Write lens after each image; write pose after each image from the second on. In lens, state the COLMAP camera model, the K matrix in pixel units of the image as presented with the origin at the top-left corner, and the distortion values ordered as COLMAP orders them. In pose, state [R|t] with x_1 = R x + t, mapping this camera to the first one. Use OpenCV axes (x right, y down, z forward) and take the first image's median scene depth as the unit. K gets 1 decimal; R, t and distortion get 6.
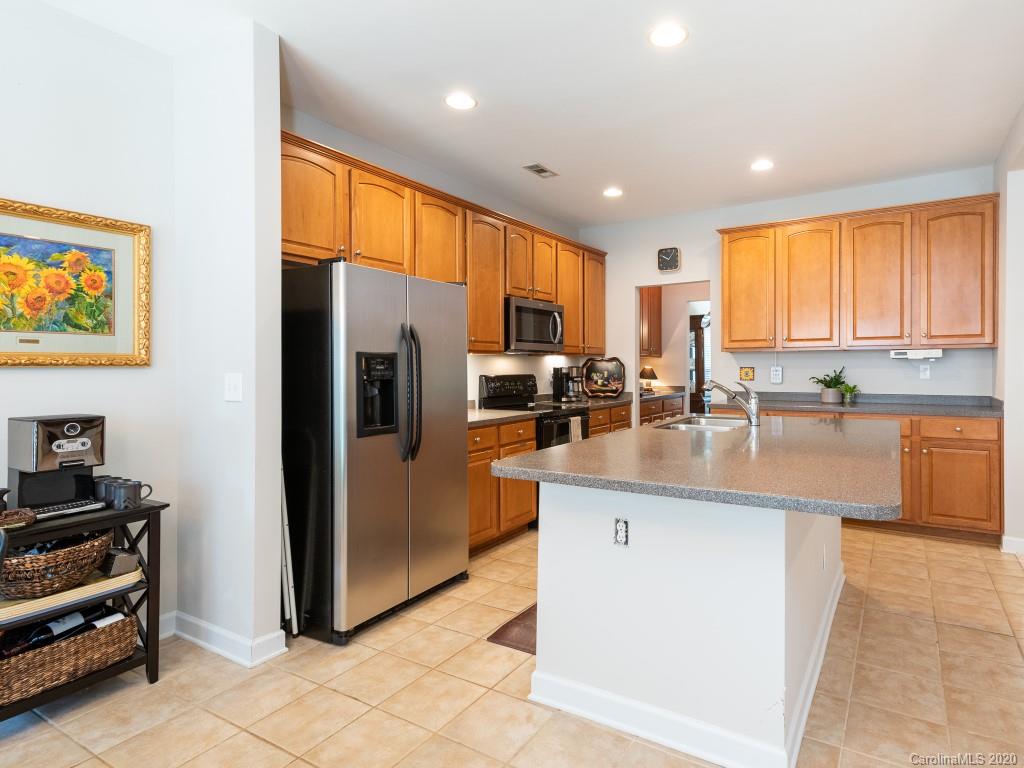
lens RADIAL K [[606.5, 0, 514.5], [0, 606.5, 376.3], [0, 0, 1]] dist [-0.003783, 0.002549]
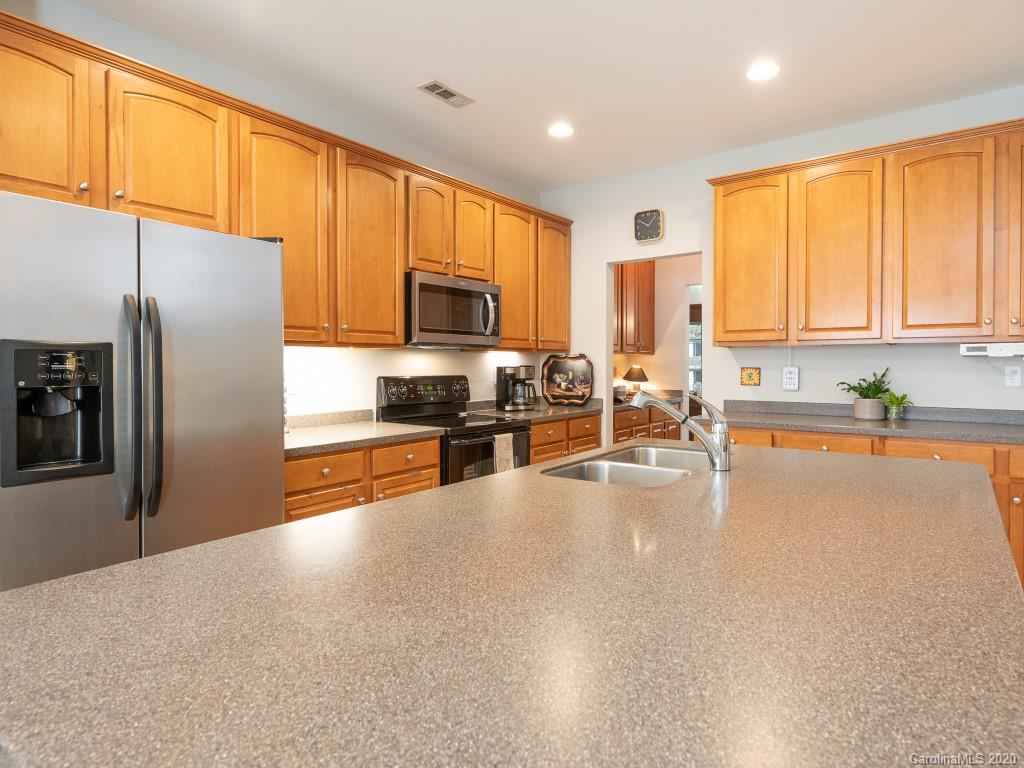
lens RADIAL K [[575.3, 0, 511.3], [0, 575.3, 375.1], [0, 0, 1]] dist [-0.005815, -0.002049]
pose [[0.995868, 0.006140, -0.090602, 0.170783], [-0.005867, 0.999977, 0.003284, -0.007044], [0.090620, -0.002738, 0.995882, 0.301567]]
